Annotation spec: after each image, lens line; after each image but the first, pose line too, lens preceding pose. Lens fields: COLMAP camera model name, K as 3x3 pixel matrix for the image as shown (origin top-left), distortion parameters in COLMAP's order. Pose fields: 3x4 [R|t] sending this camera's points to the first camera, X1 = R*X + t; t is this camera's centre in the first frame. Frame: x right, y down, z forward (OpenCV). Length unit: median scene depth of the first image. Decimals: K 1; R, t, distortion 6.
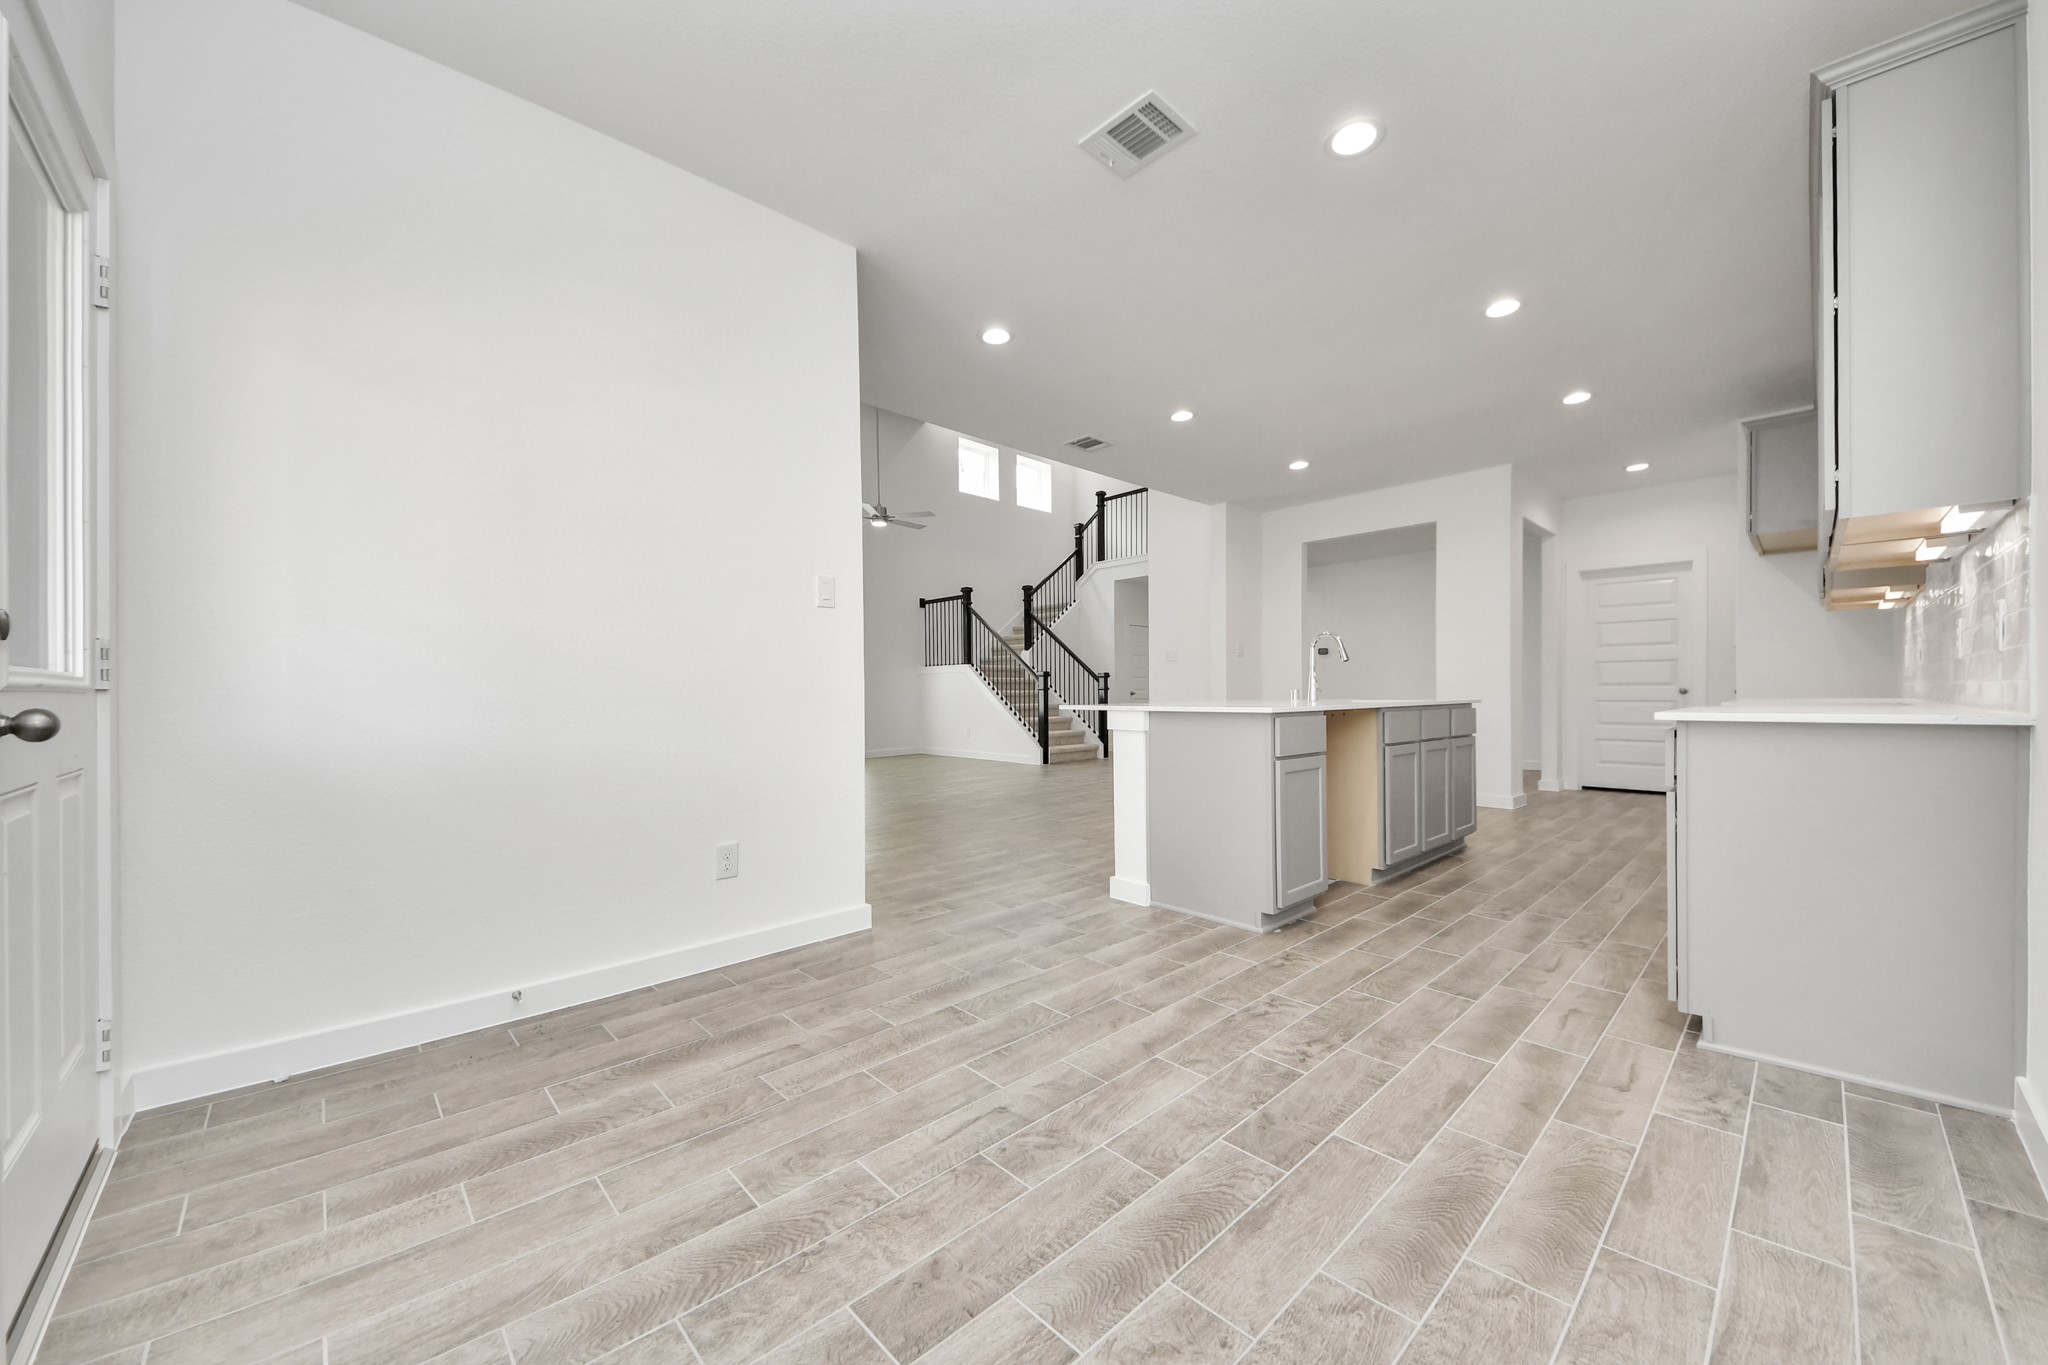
lens RADIAL K [[763.1, 0, 1007.1], [0, 763.1, 721.6], [0, 0, 1]] dist [0.000996, -0.019604]
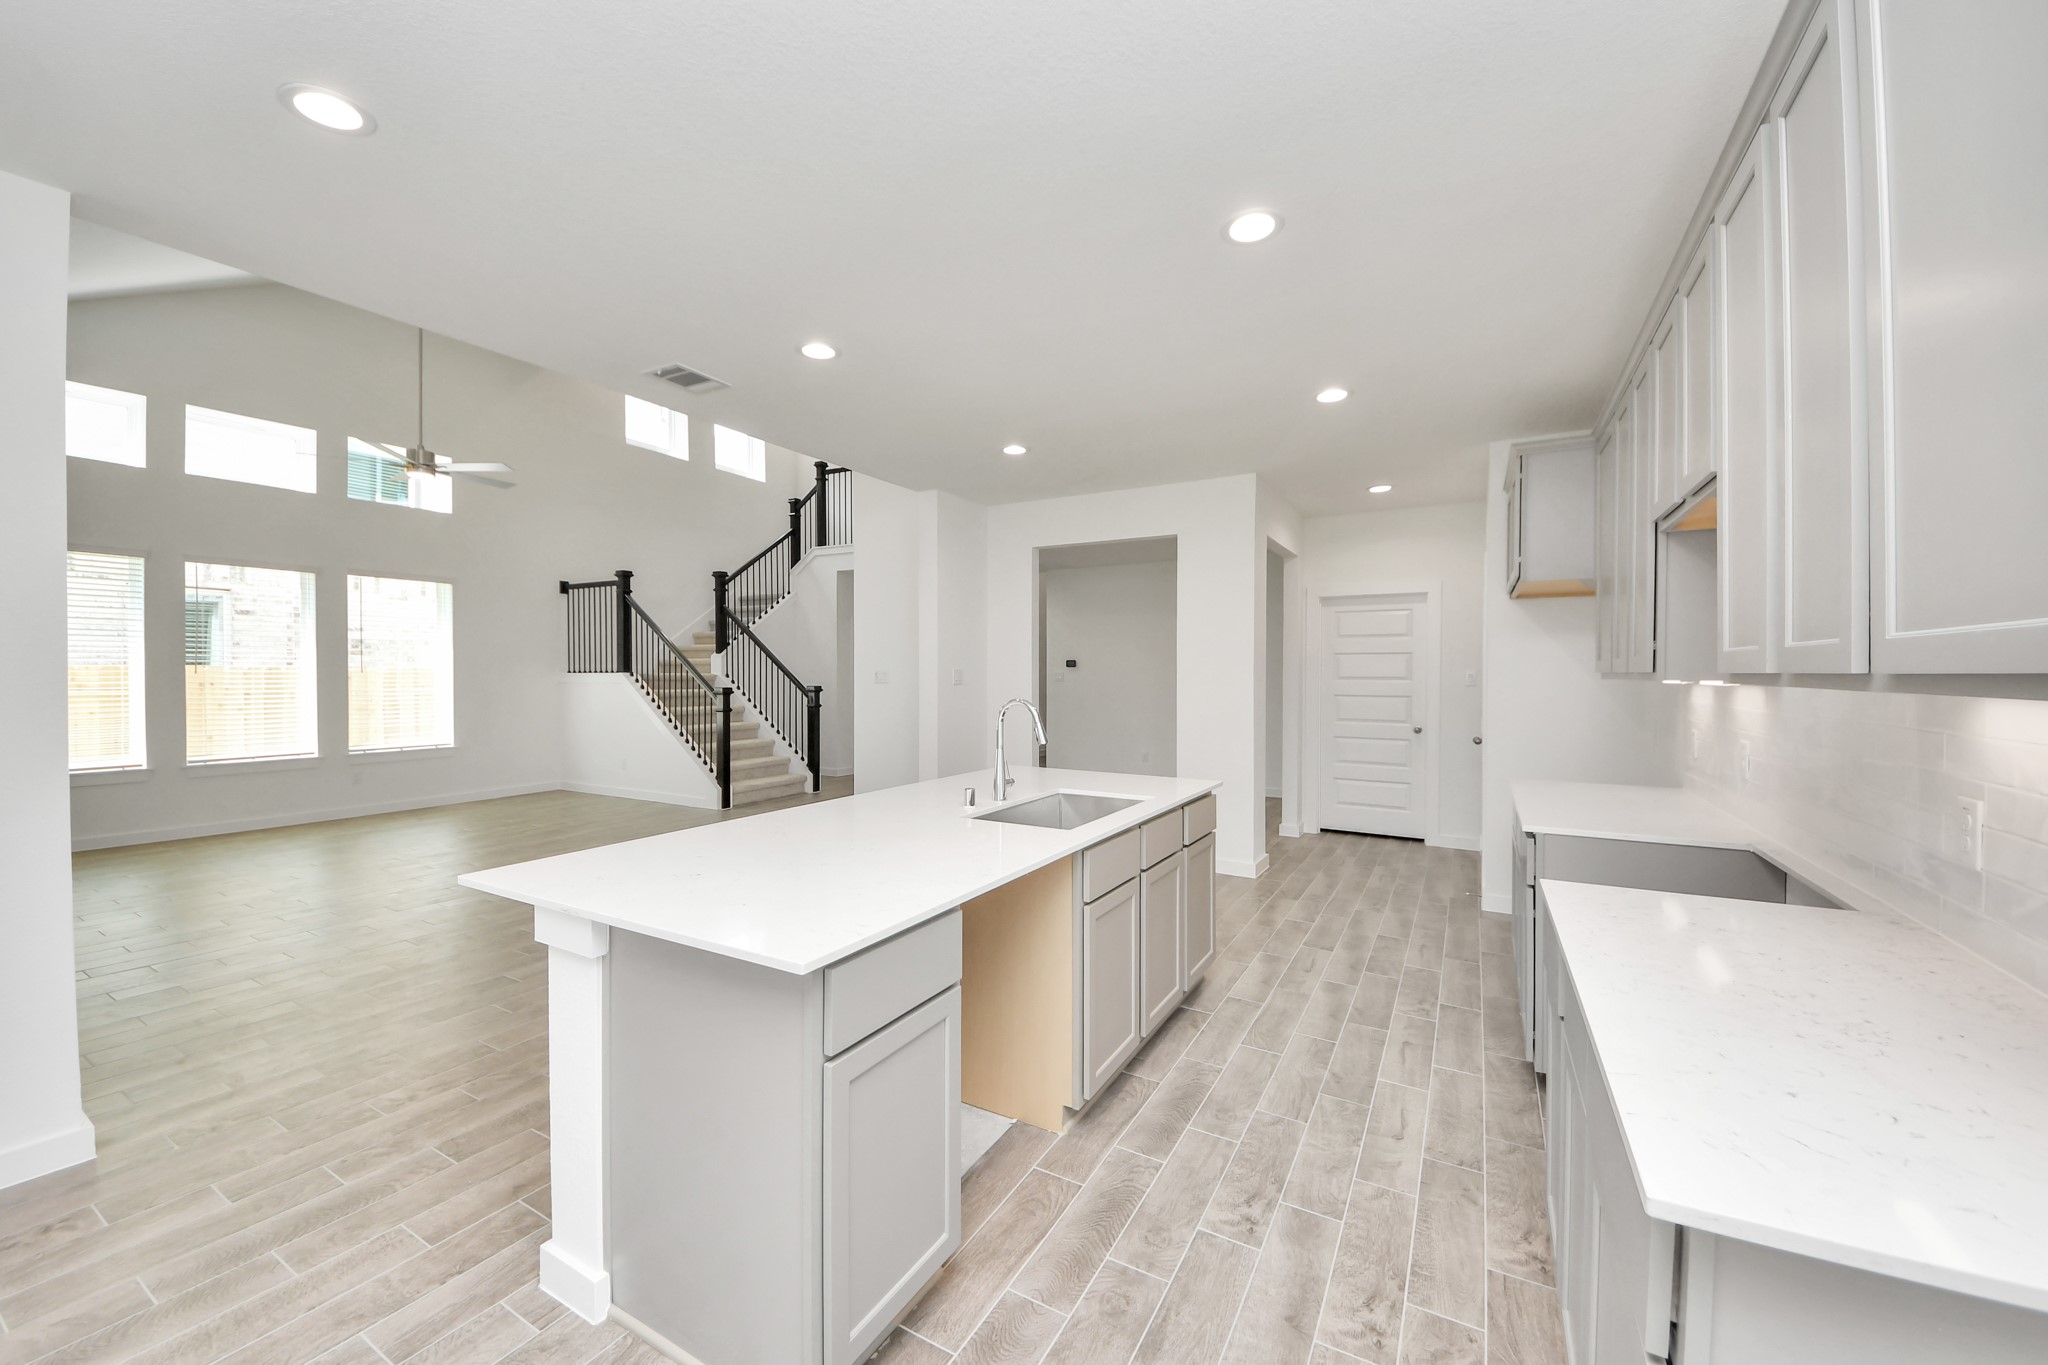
lens RADIAL K [[770.6, 0, 1032.2], [0, 770.6, 689.6], [0, 0, 1]] dist [0.028178, -0.020532]
pose [[0.952041, 0.007958, 0.305867, 0.098883], [-0.004159, 0.999906, -0.013068, -0.051471], [-0.305943, 0.011169, 0.951984, 0.154050]]
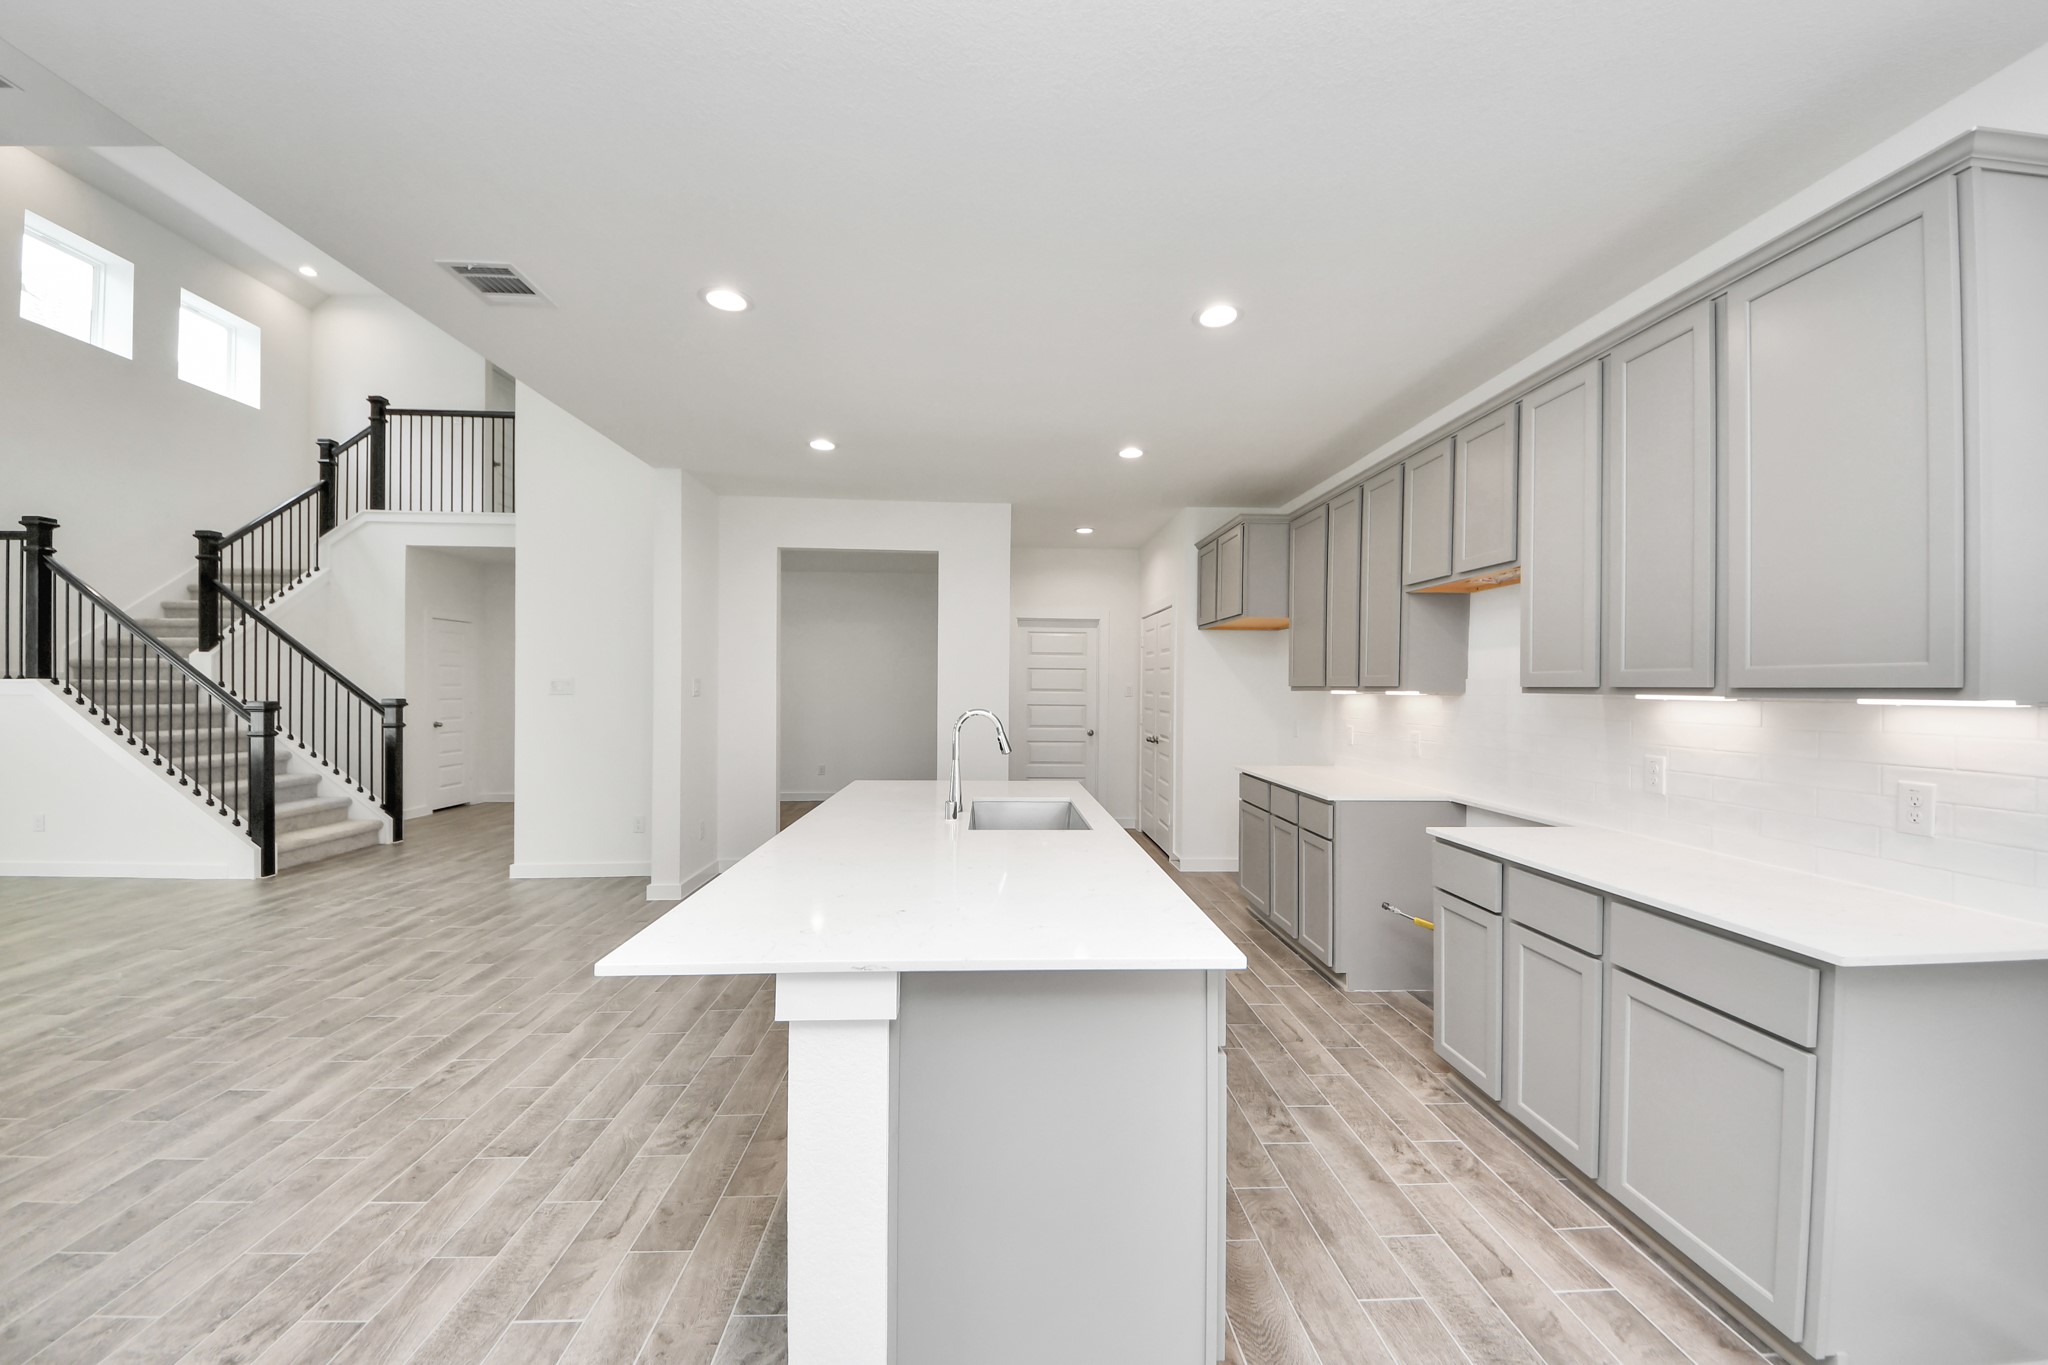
lens RADIAL K [[770.6, 0, 1032.2], [0, 770.6, 689.6], [0, 0, 1]] dist [0.028178, -0.020532]
pose [[0.630497, 0.014535, 0.776056, -0.032083], [0.009341, 0.999610, -0.026311, -0.051350], [-0.776136, 0.023838, 0.630115, 0.232330]]
